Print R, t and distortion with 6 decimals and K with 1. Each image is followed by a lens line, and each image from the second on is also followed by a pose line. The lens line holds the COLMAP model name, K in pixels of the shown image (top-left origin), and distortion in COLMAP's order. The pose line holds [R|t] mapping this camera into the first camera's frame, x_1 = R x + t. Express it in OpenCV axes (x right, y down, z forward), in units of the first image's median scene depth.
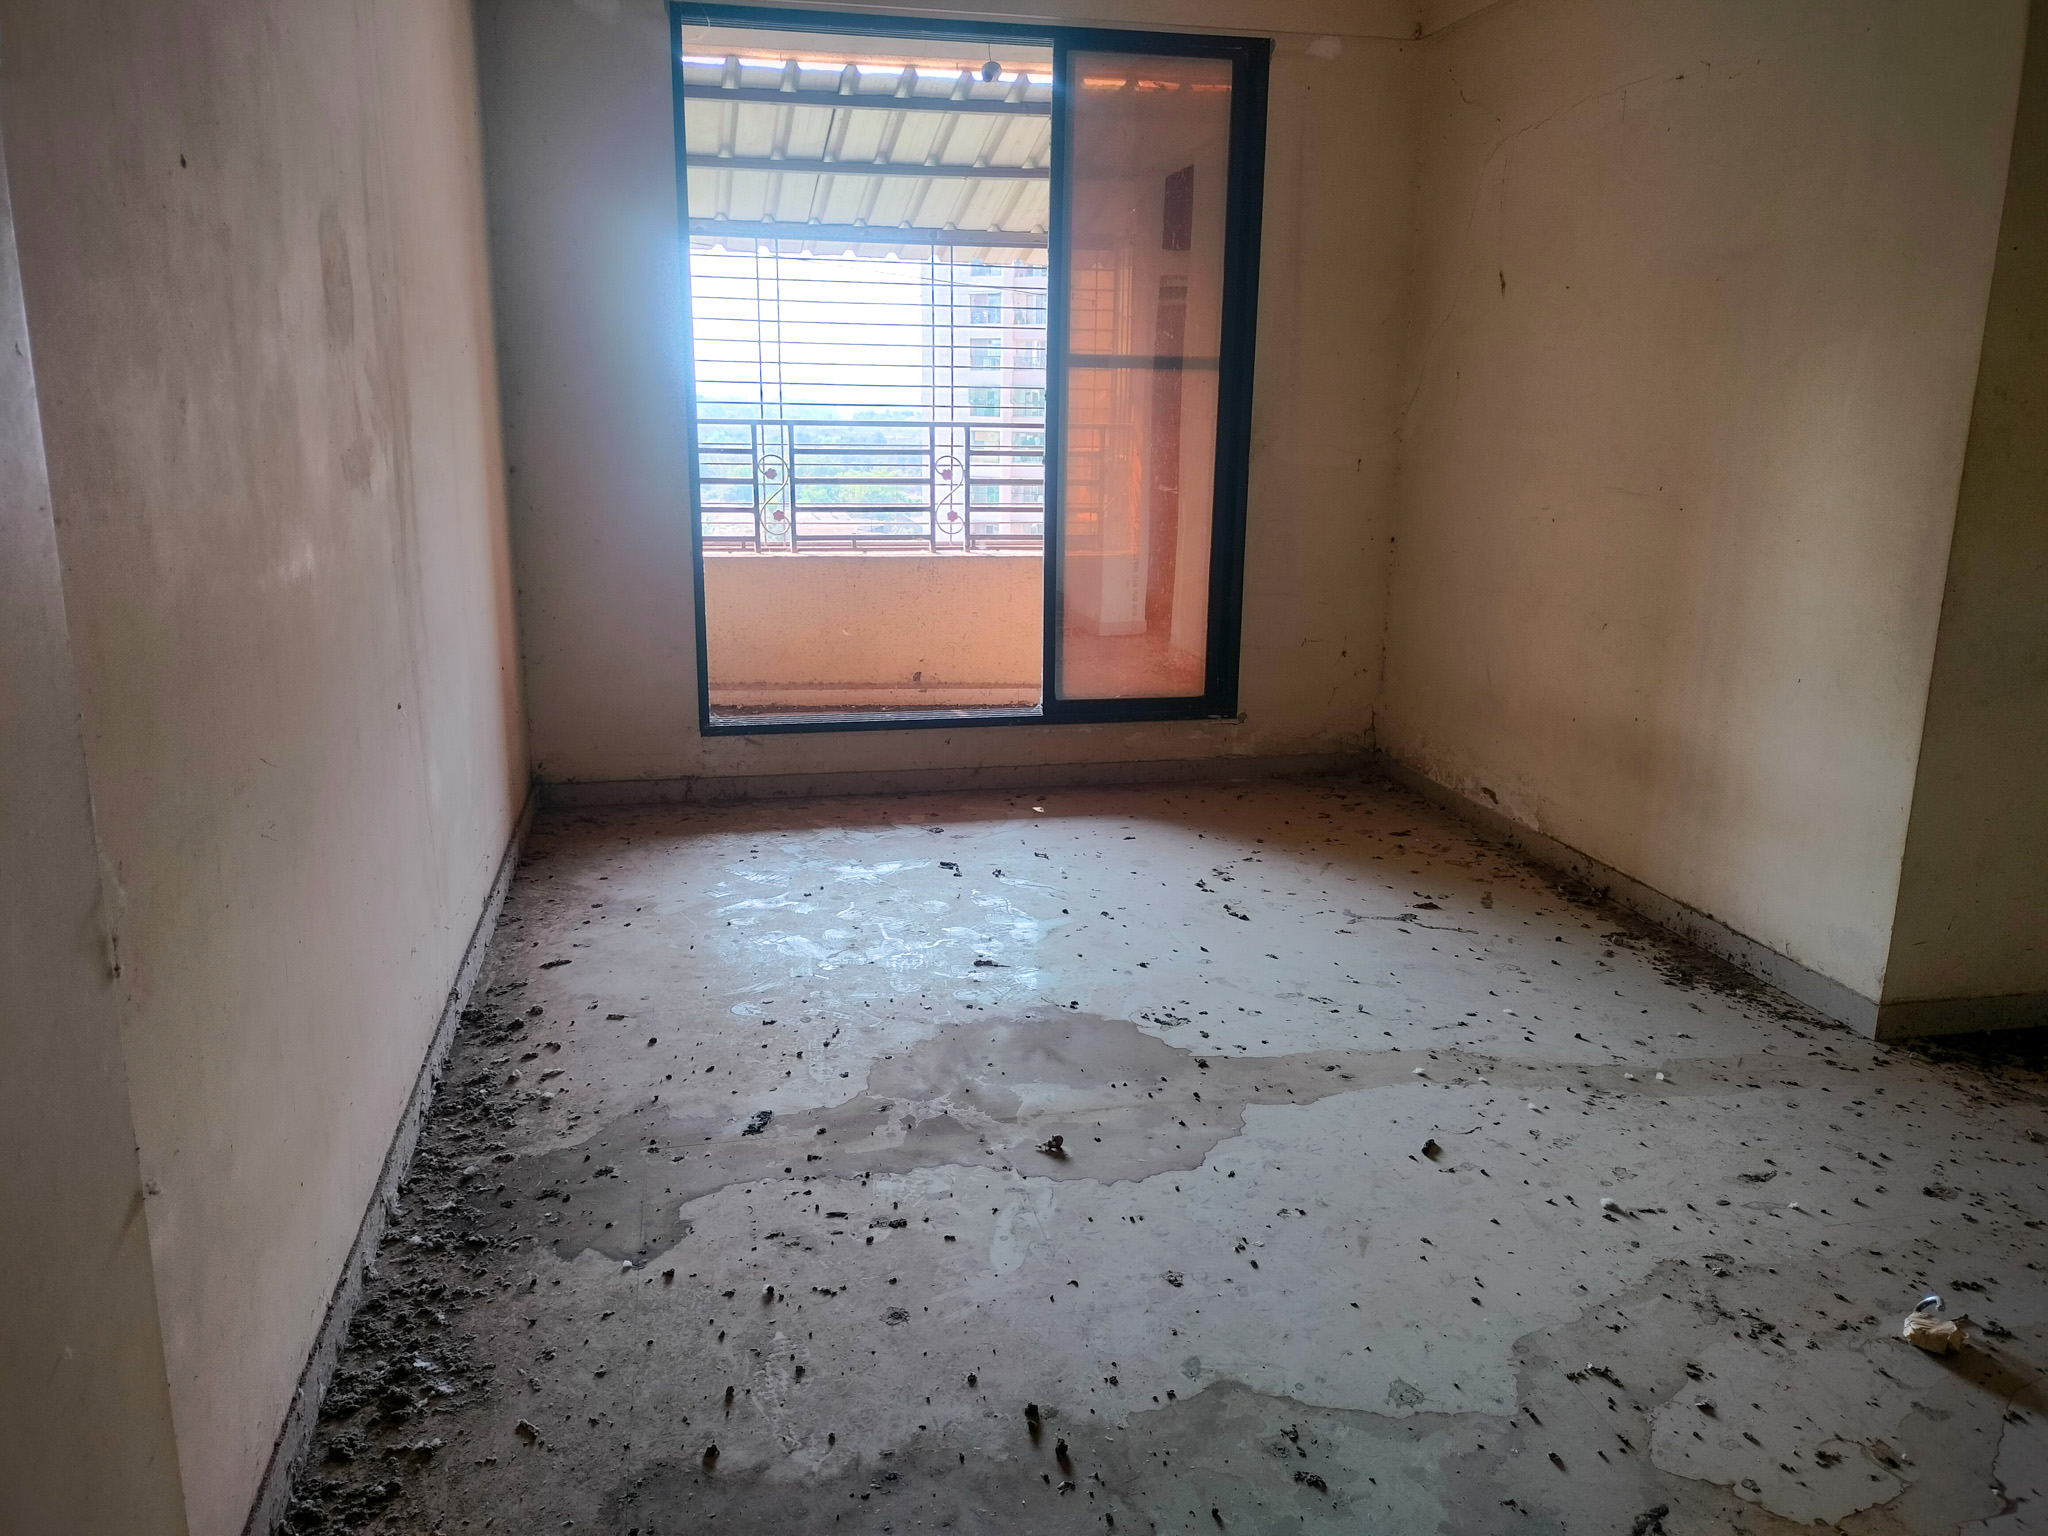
lens RADIAL K [[1502.5, 0, 1043.0], [0, 1502.5, 760.3], [0, 0, 1]] dist [0.067765, -0.095260]
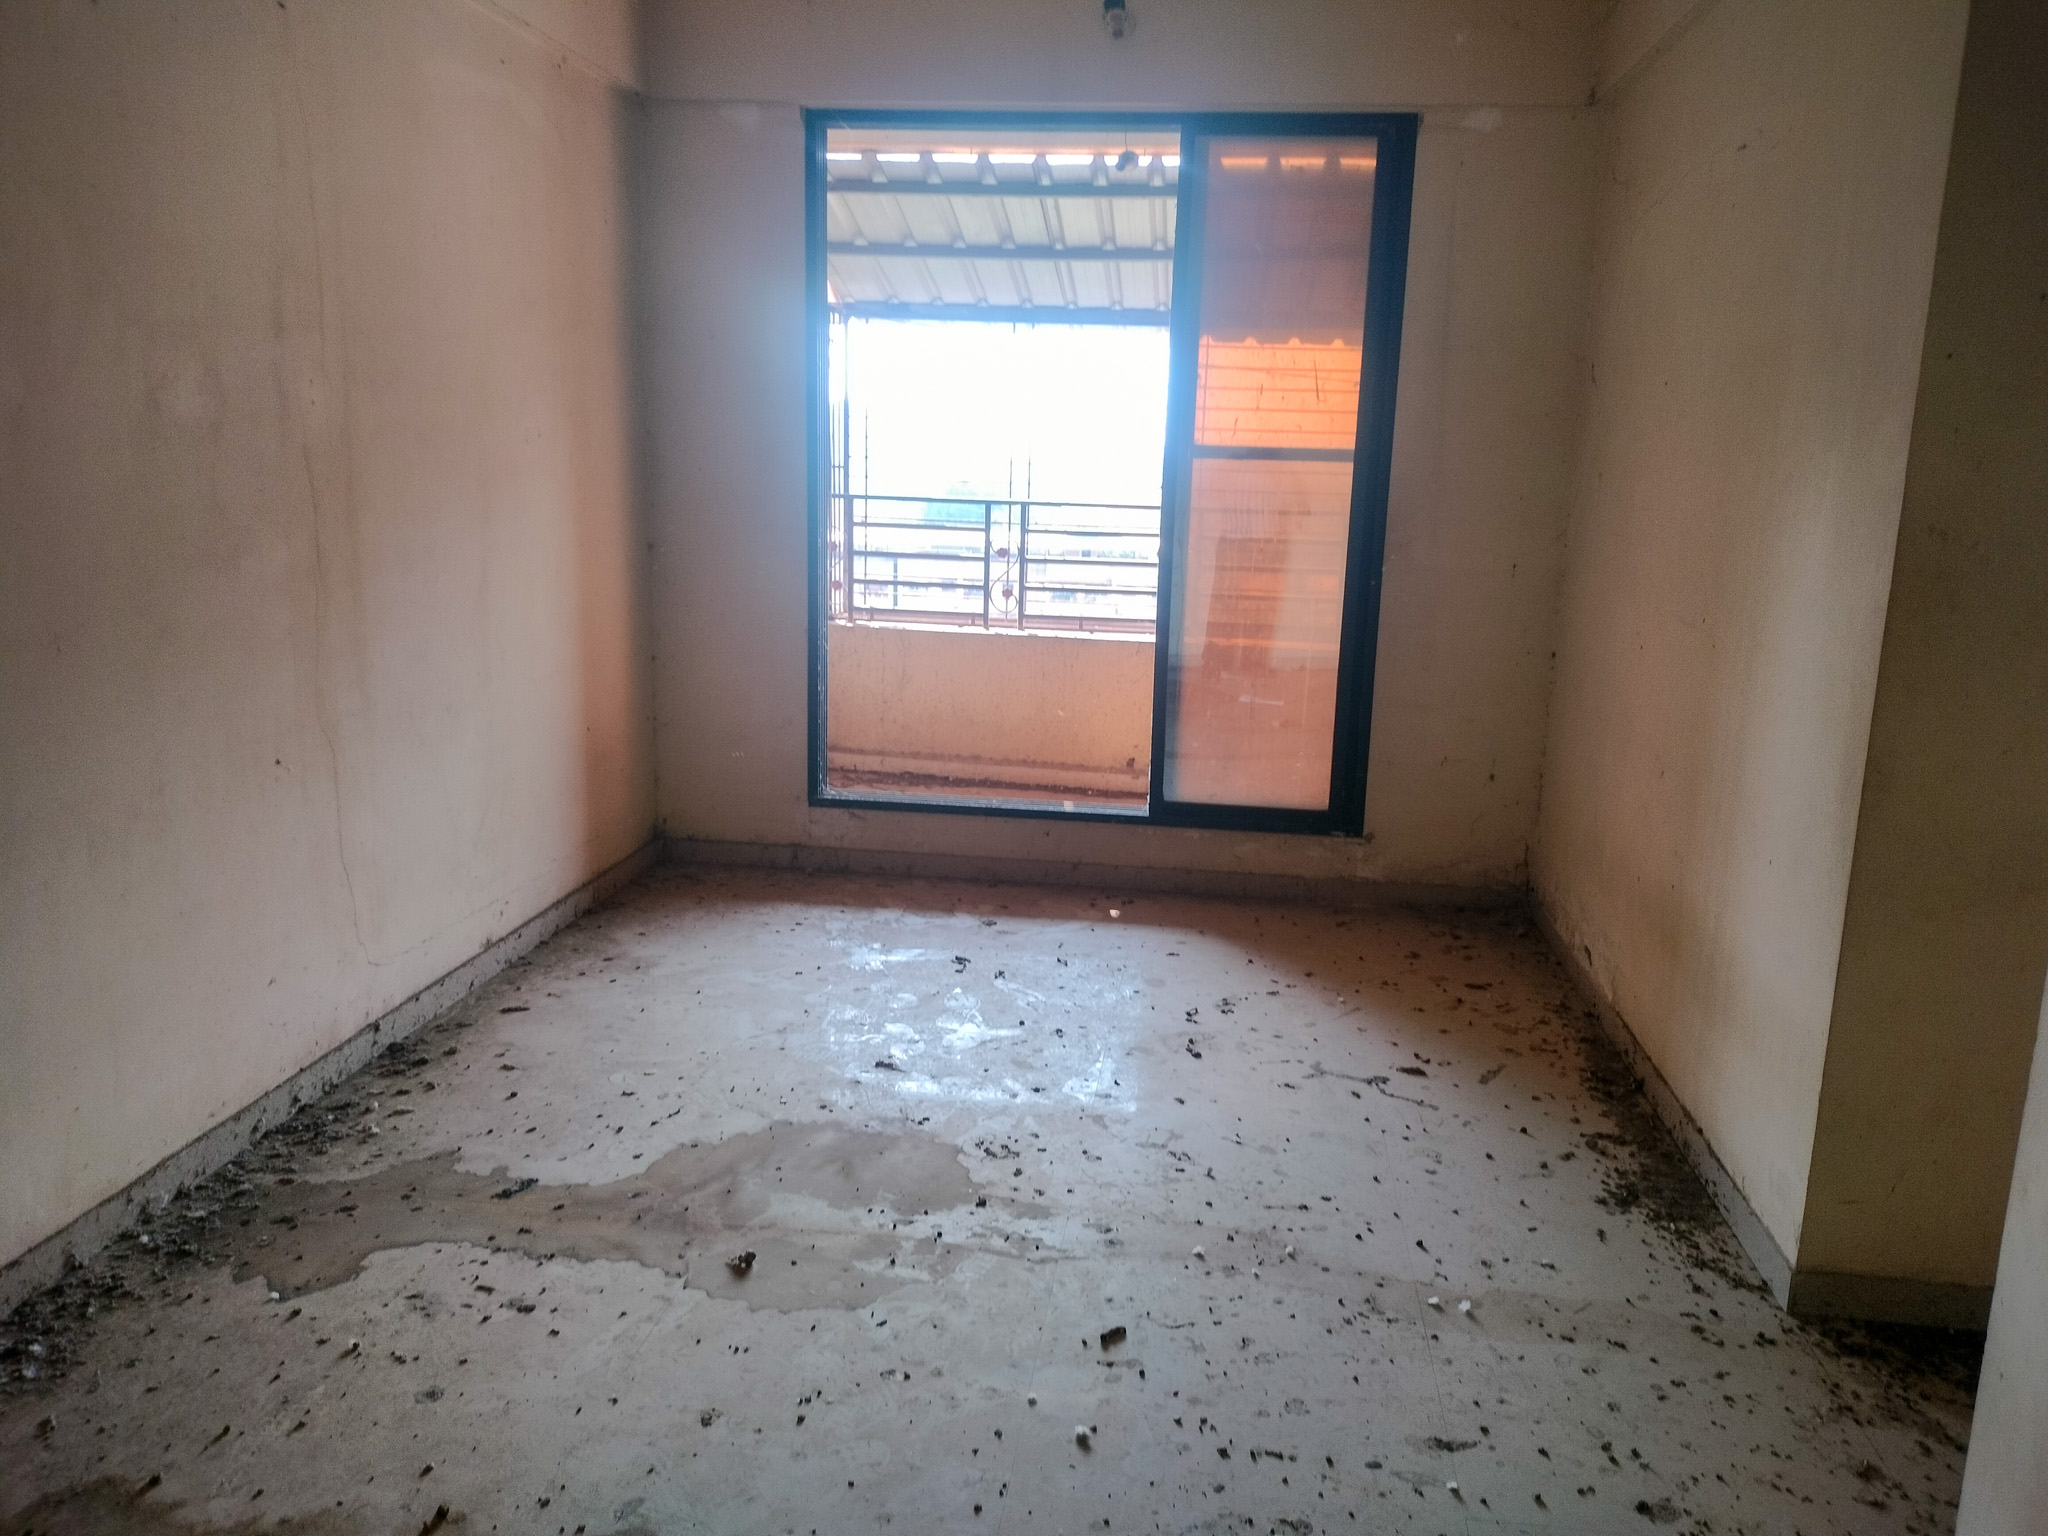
lens RADIAL K [[1542.2, 0, 1049.0], [0, 1542.2, 776.1], [0, 0, 1]] dist [0.071503, -0.110555]
pose [[0.946129, 0.082386, -0.313133, 0.298382], [-0.093484, 0.995408, -0.020566, -0.034869], [0.310001, 0.048731, 0.949486, 0.050754]]
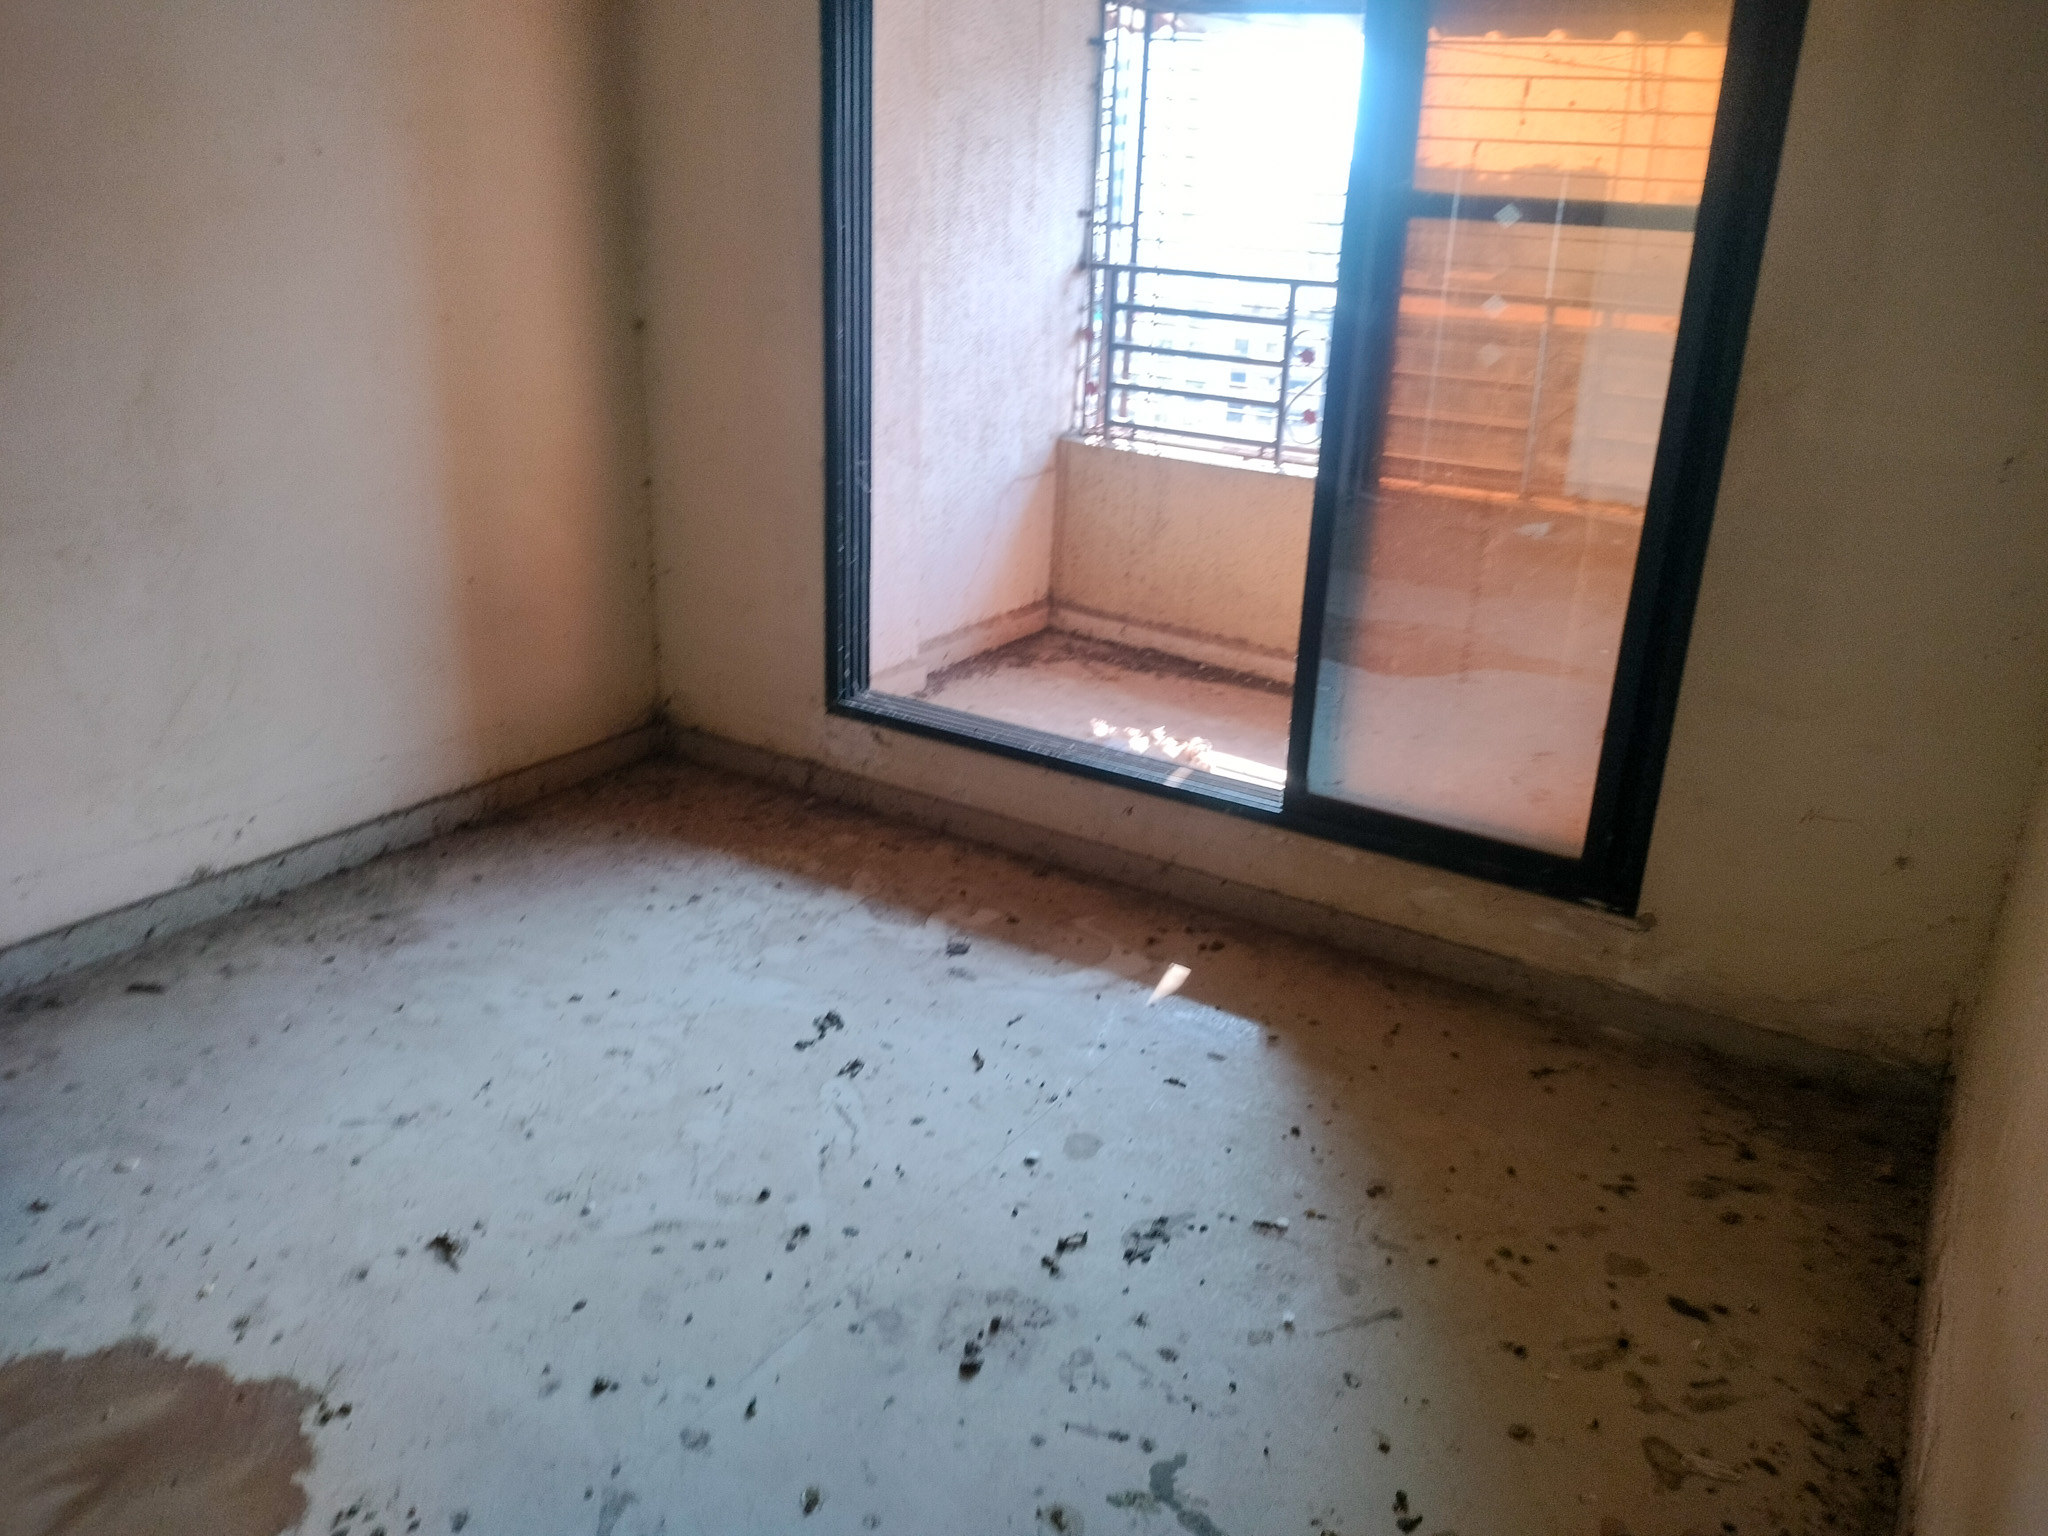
lens RADIAL K [[1567.2, 0, 1001.8], [0, 1567.2, 743.5], [0, 0, 1]] dist [0.076762, -0.163841]
pose [[0.725944, 0.253205, -0.639447, 0.375344], [-0.203046, 0.967223, 0.152484, -0.155267], [0.657097, 0.019142, 0.753563, 0.554268]]
